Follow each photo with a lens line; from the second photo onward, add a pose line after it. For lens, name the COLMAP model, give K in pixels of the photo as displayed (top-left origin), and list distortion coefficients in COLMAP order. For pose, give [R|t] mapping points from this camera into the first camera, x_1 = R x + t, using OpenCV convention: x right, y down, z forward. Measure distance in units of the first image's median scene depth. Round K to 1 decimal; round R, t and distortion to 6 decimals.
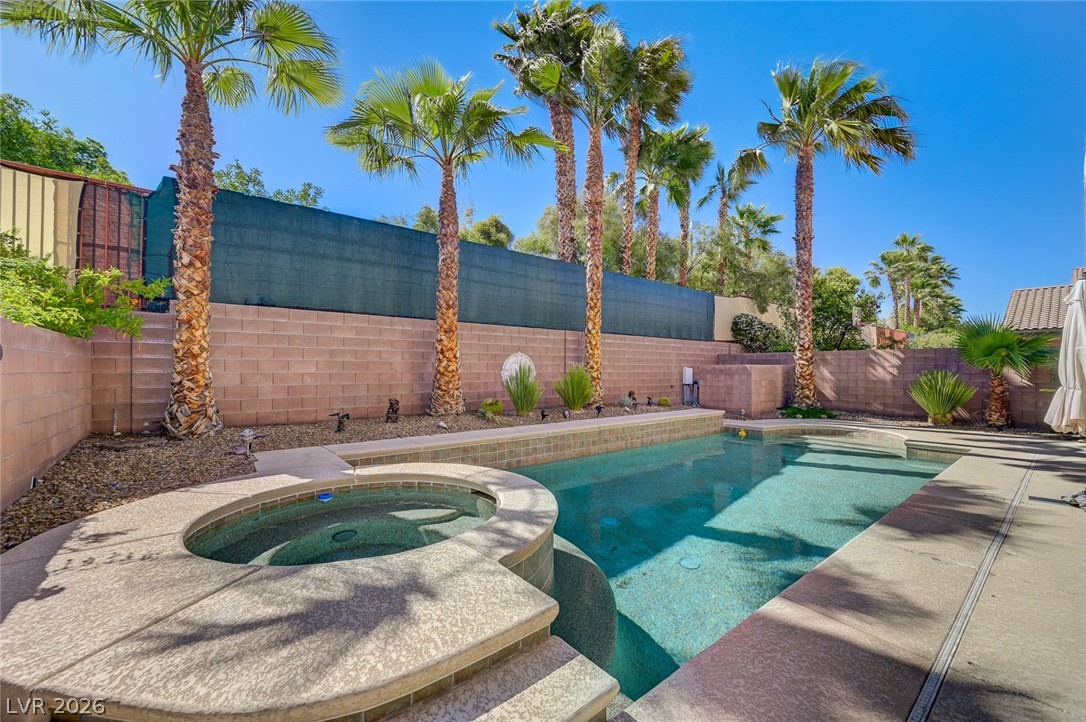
lens RADIAL K [[429.2, 0, 544.7], [0, 429.2, 364.4], [0, 0, 1]] dist [0.000631, 0.000775]
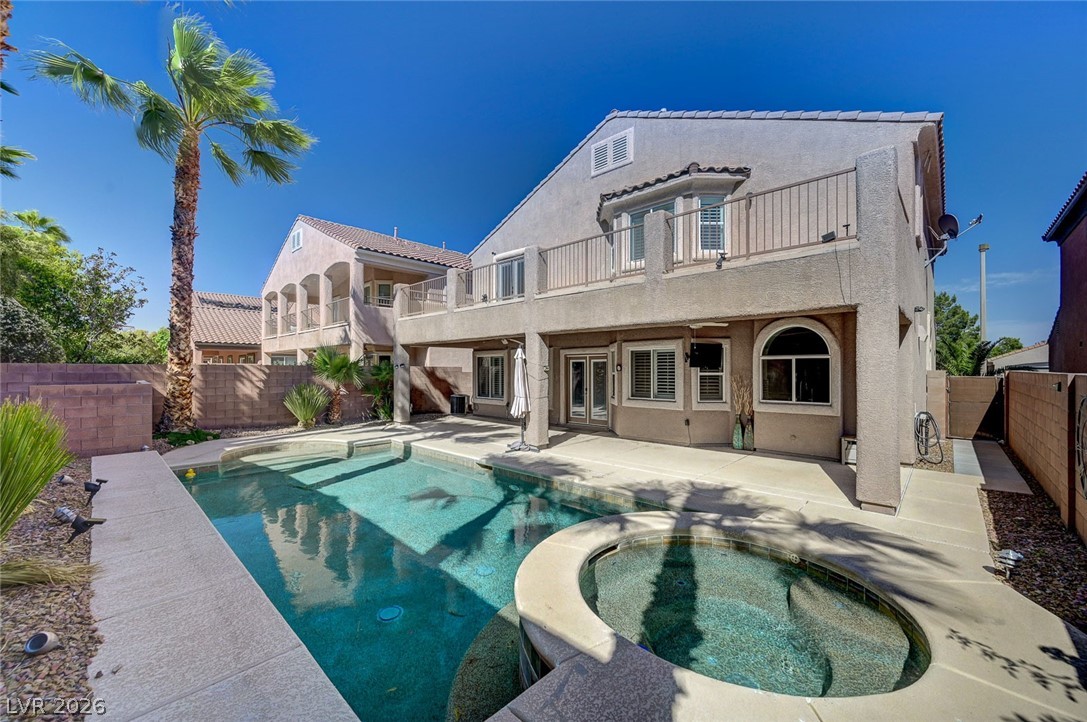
lens RADIAL K [[429.6, 0, 551.4], [0, 429.6, 365.5], [0, 0, 1]] dist [0.000631, 0.000775]
pose [[-0.142968, 0.006716, 0.989705, -0.502529], [-0.011207, 0.999902, -0.008404, -0.045385], [-0.989664, -0.012293, -0.142879, 0.594844]]
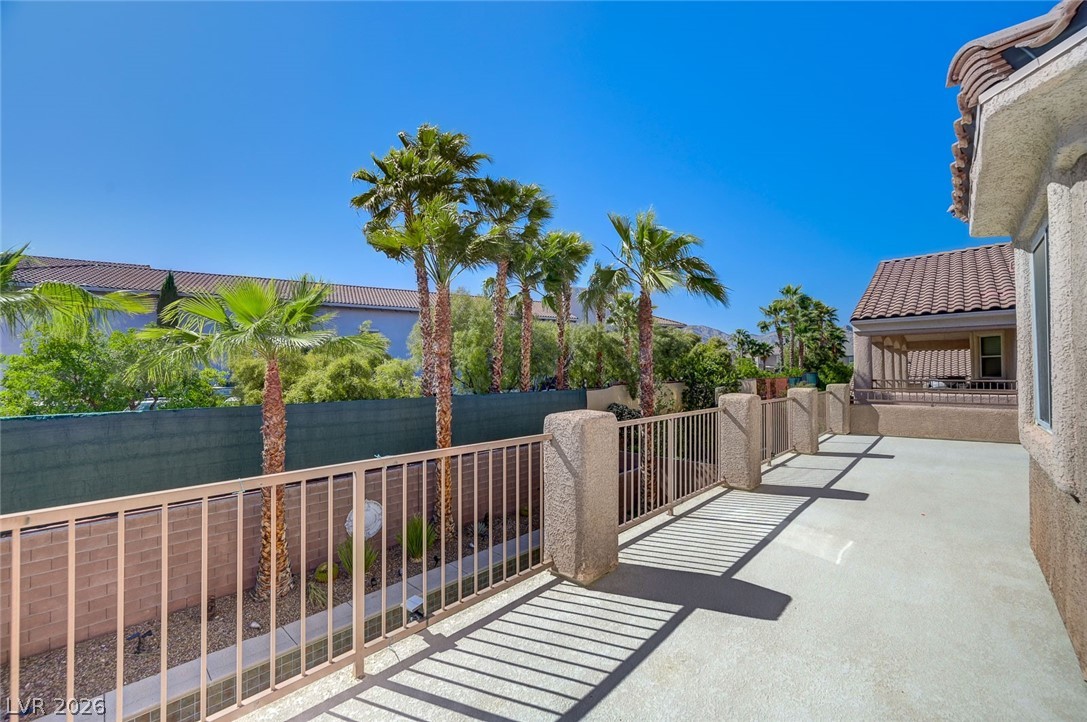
lens RADIAL K [[429.6, 0, 545.8], [0, 429.6, 365.0], [0, 0, 1]] dist [0.000631, 0.000775]
pose [[0.991943, -0.004118, 0.126620, 0.293505], [0.004210, 0.999991, -0.000456, -0.425547], [-0.126617, 0.000985, 0.991951, -0.124591]]
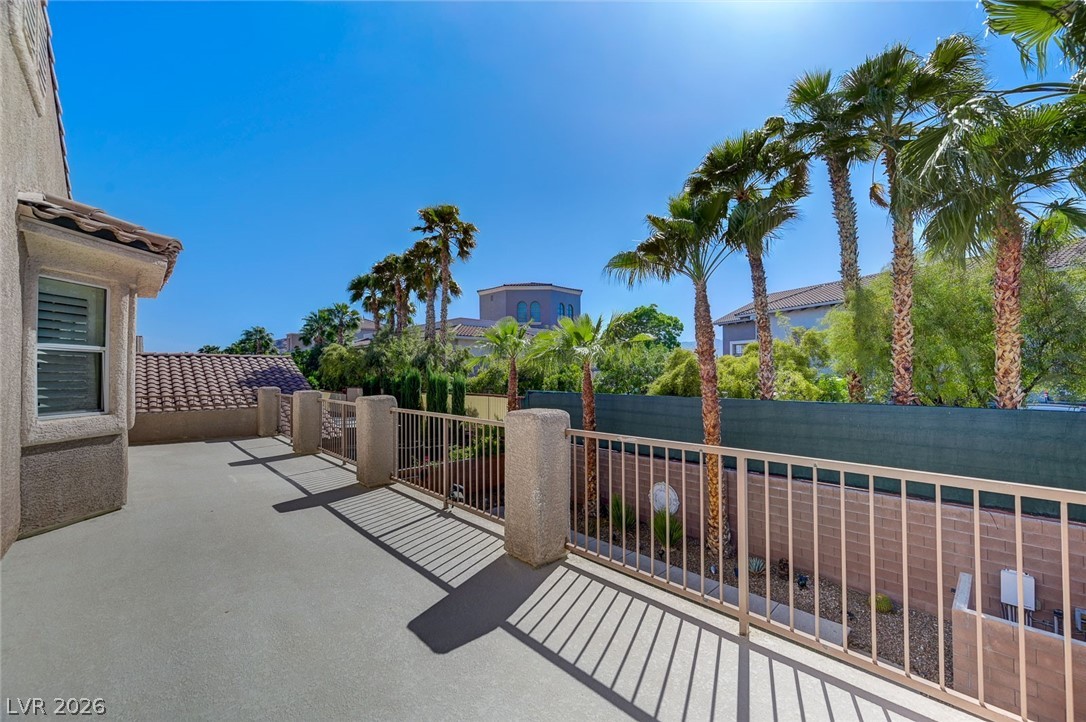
lens RADIAL K [[429.2, 0, 543.7], [0, 429.2, 360.9], [0, 0, 1]] dist [0.000631, 0.000775]
pose [[0.087074, -0.024771, -0.995894, 1.339557], [0.012419, 0.999640, -0.023779, -0.384221], [0.996124, -0.010297, 0.087350, 0.684521]]
